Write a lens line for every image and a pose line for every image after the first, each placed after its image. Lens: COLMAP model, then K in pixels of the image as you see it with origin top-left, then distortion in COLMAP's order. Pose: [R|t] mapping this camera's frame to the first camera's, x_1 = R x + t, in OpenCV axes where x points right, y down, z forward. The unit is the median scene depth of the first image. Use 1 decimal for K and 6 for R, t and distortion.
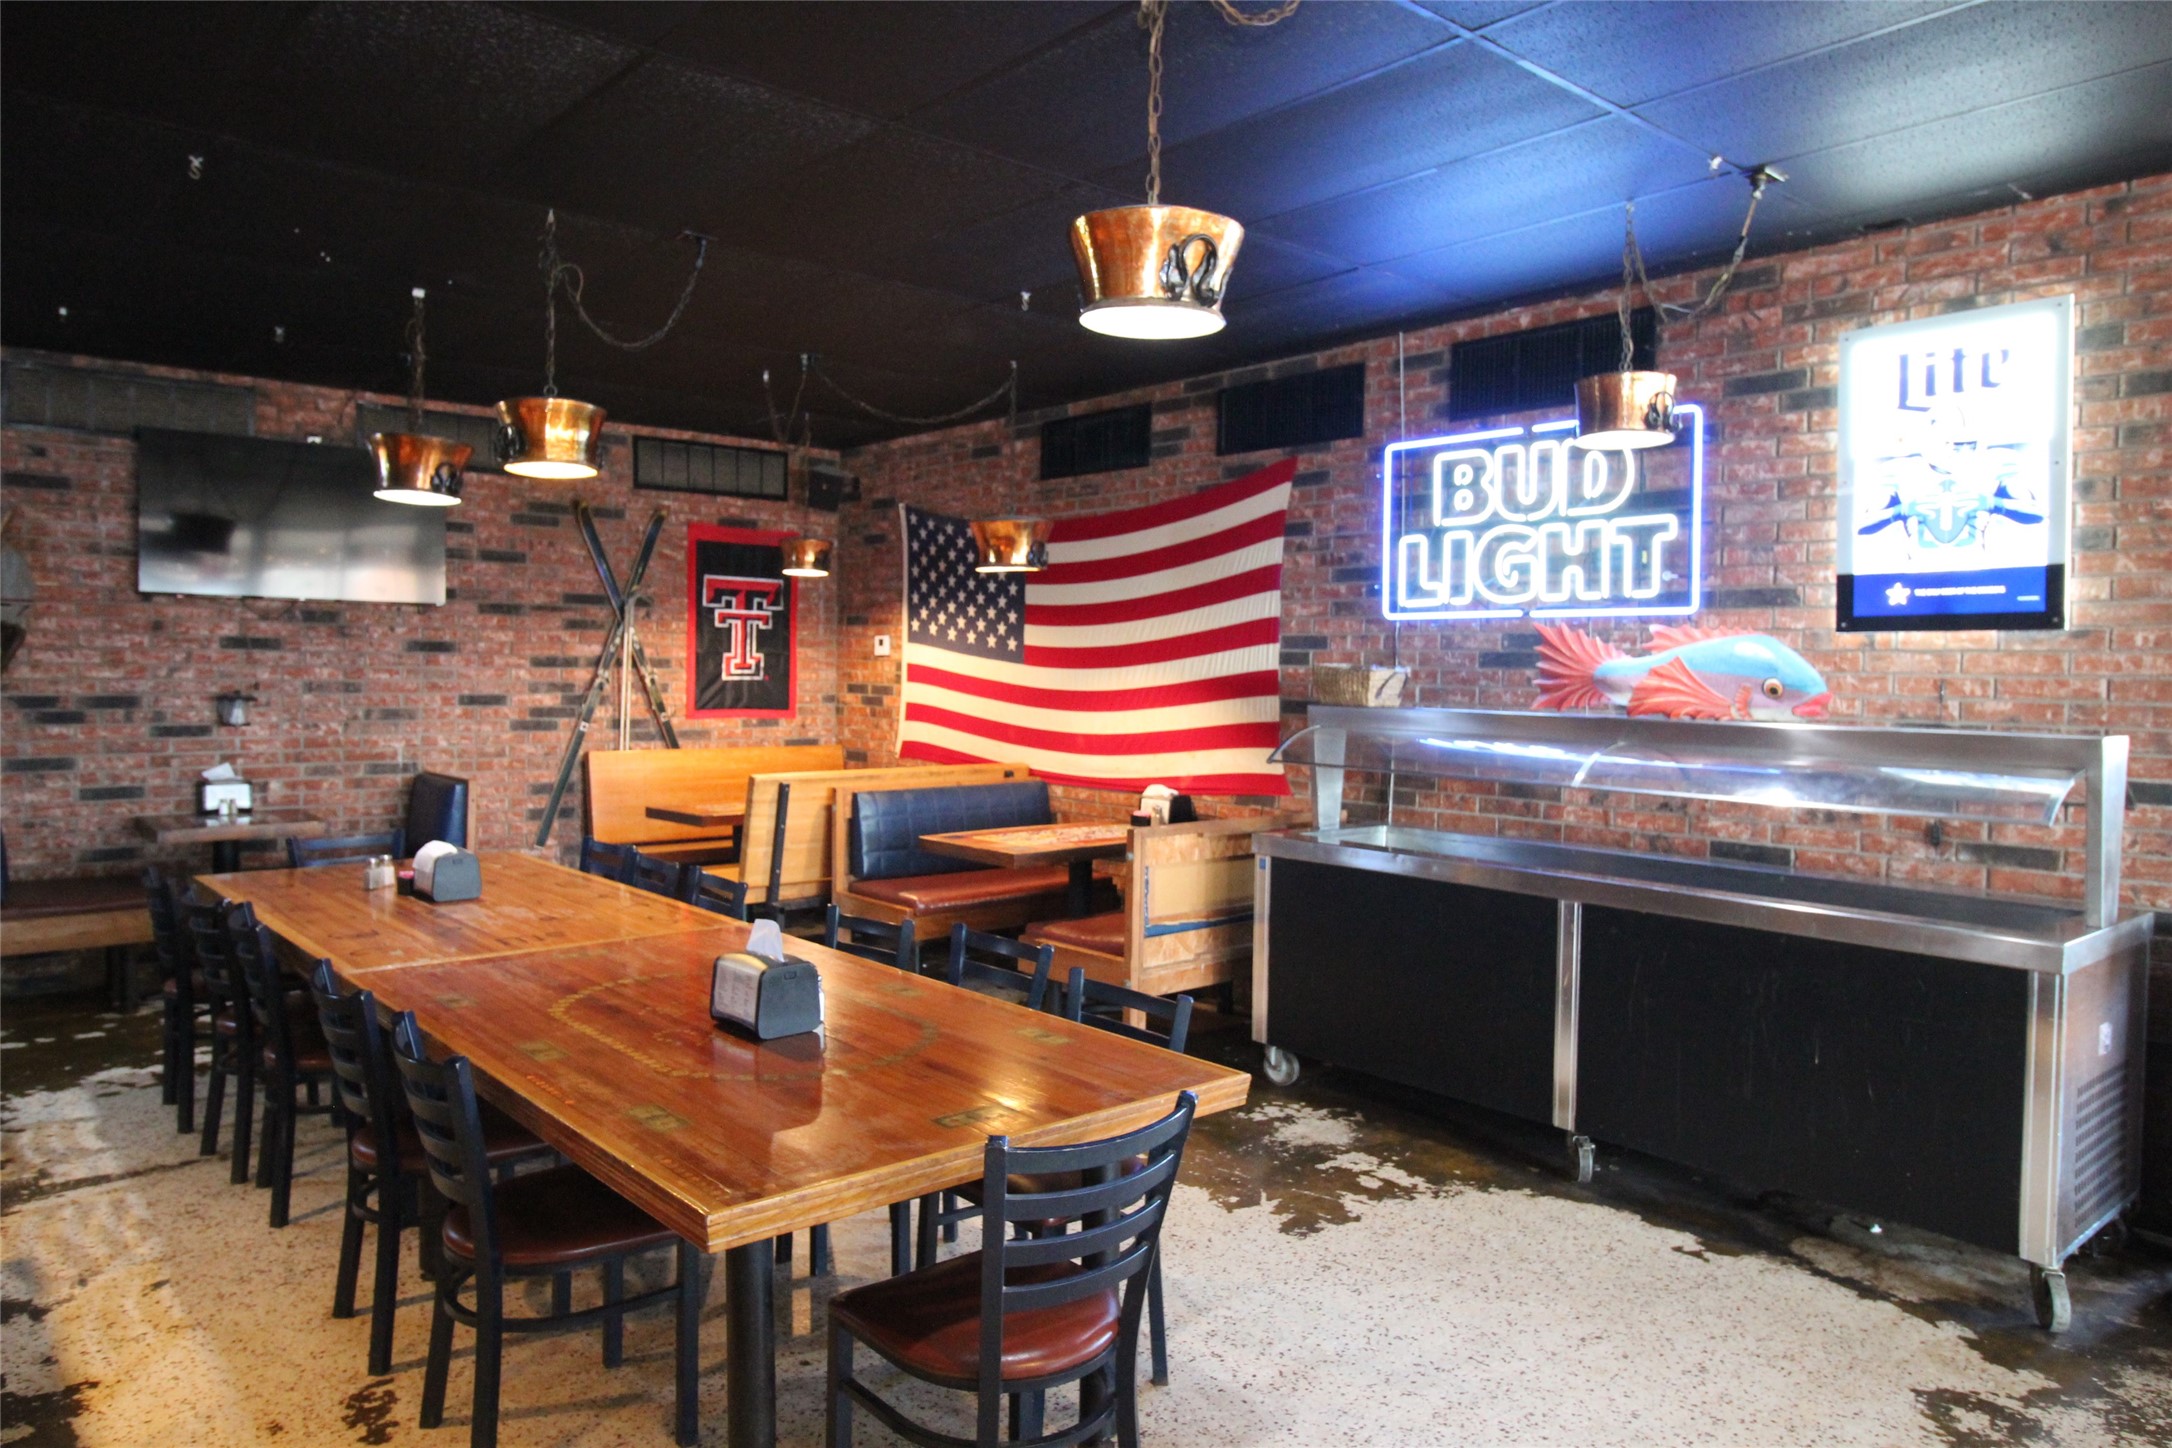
lens RADIAL K [[1423.0, 0, 1089.6], [0, 1423.0, 722.8], [0, 0, 1]] dist [0.003714, 0.001188]
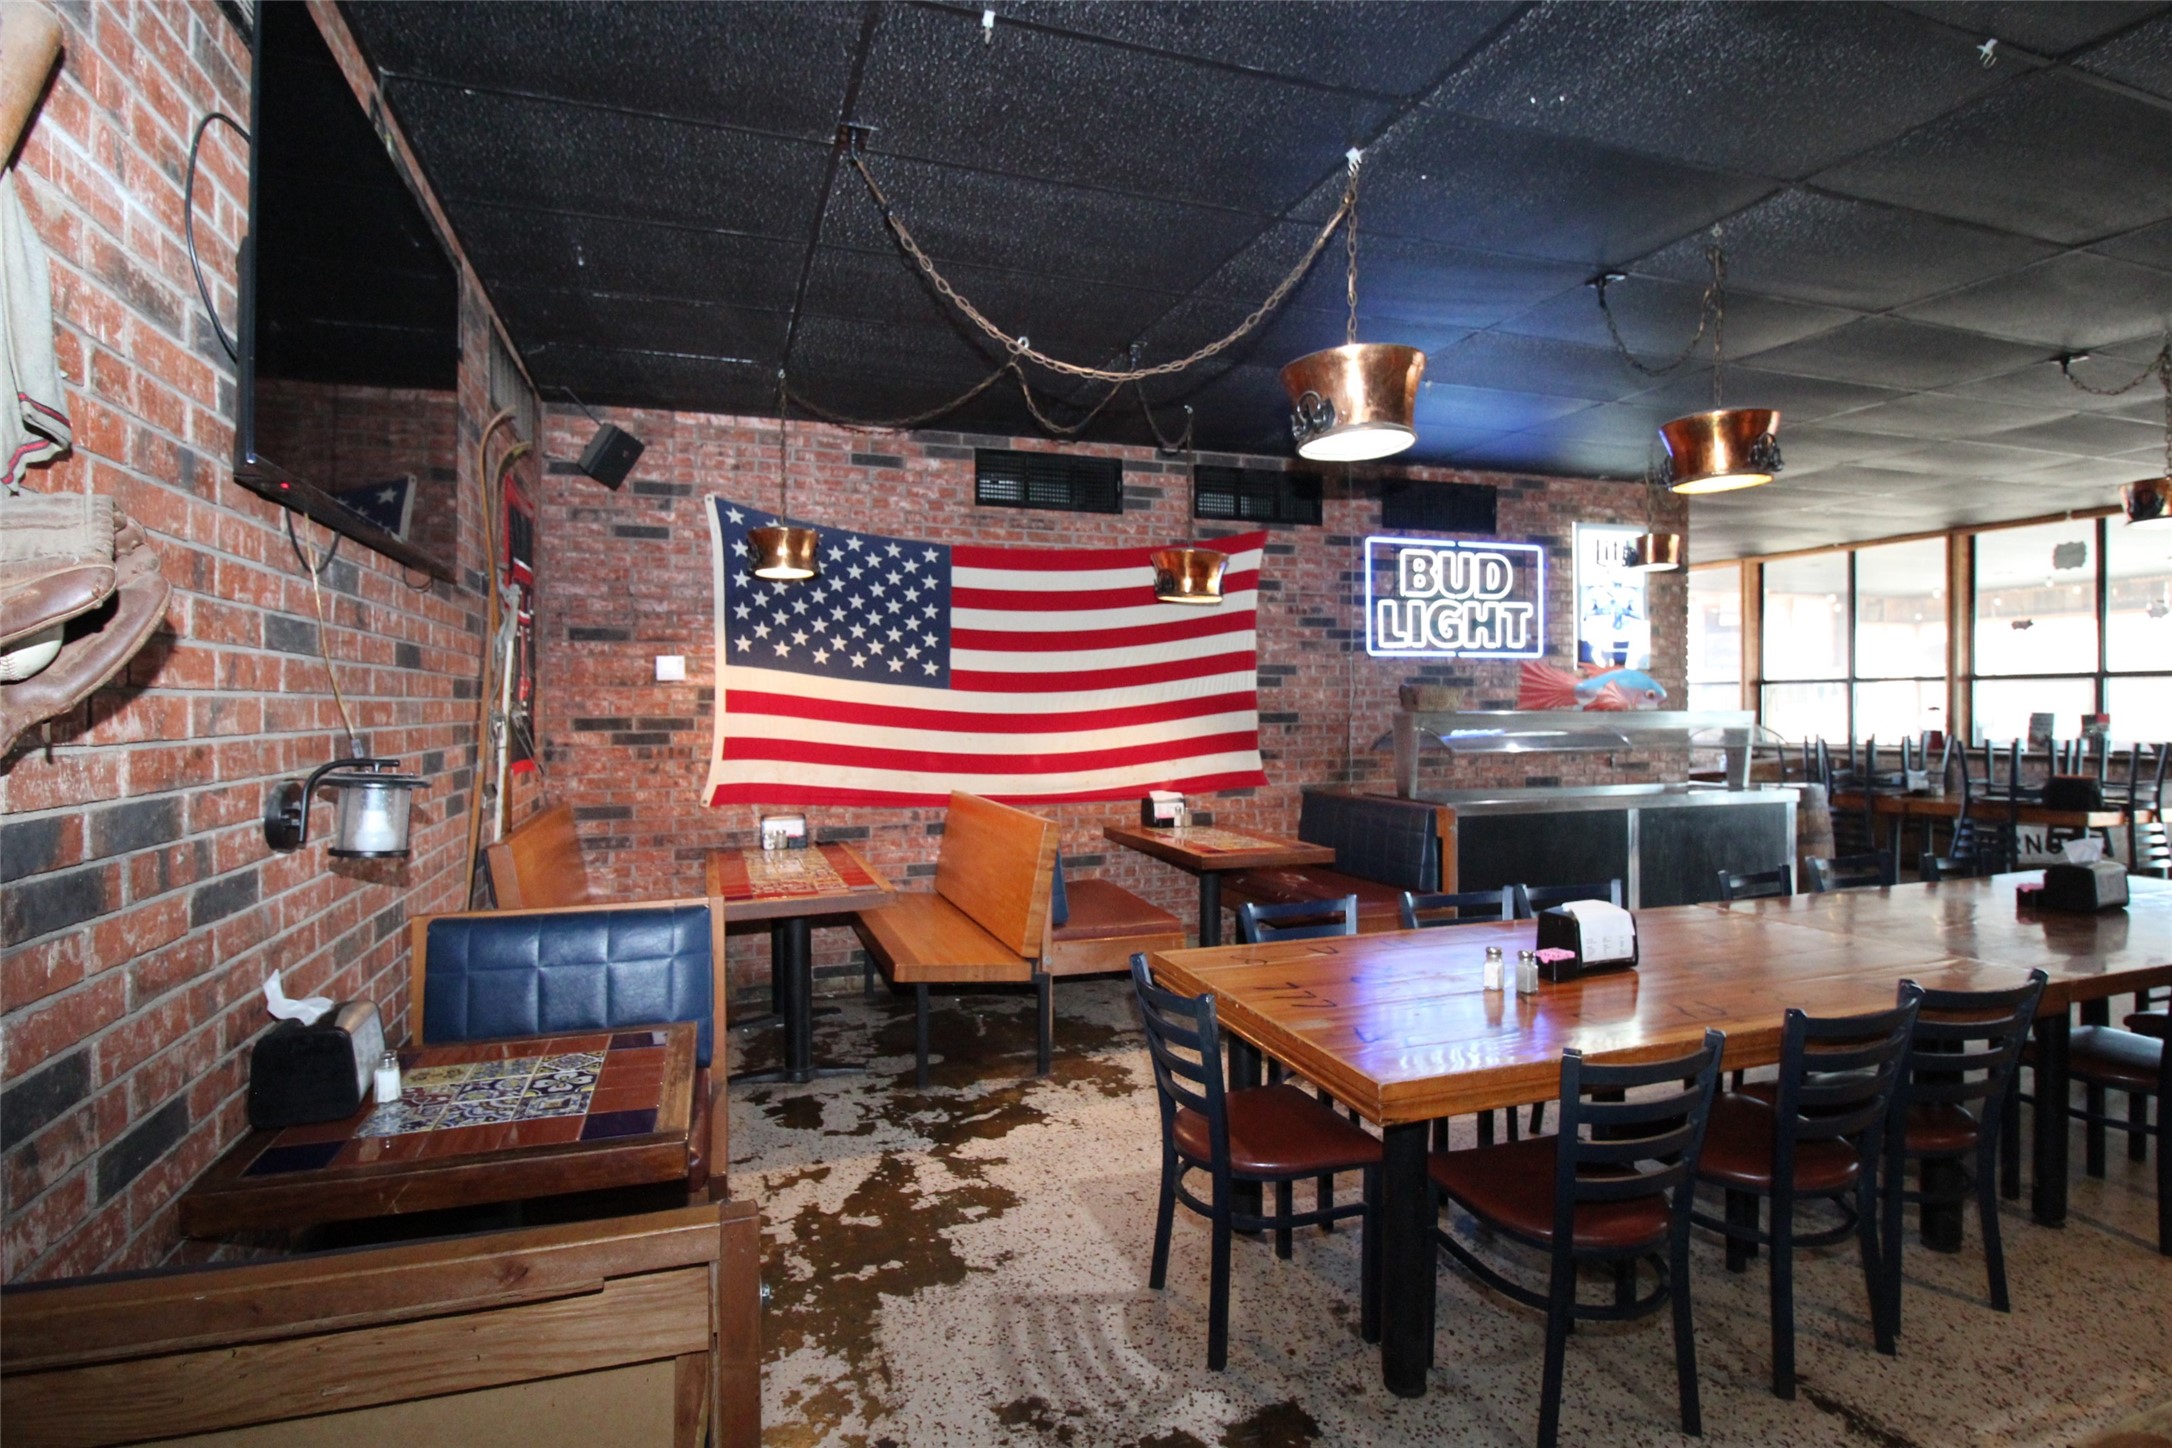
lens RADIAL K [[1095.9, 0, 1086.2], [0, 1095.9, 703.1], [0, 0, 1]] dist [-0.003326, -0.000094]
pose [[0.367374, -0.022085, 0.929811, -0.575901], [0.044785, 0.998978, 0.006032, -0.025862], [-0.928995, 0.039426, 0.367987, 0.516093]]
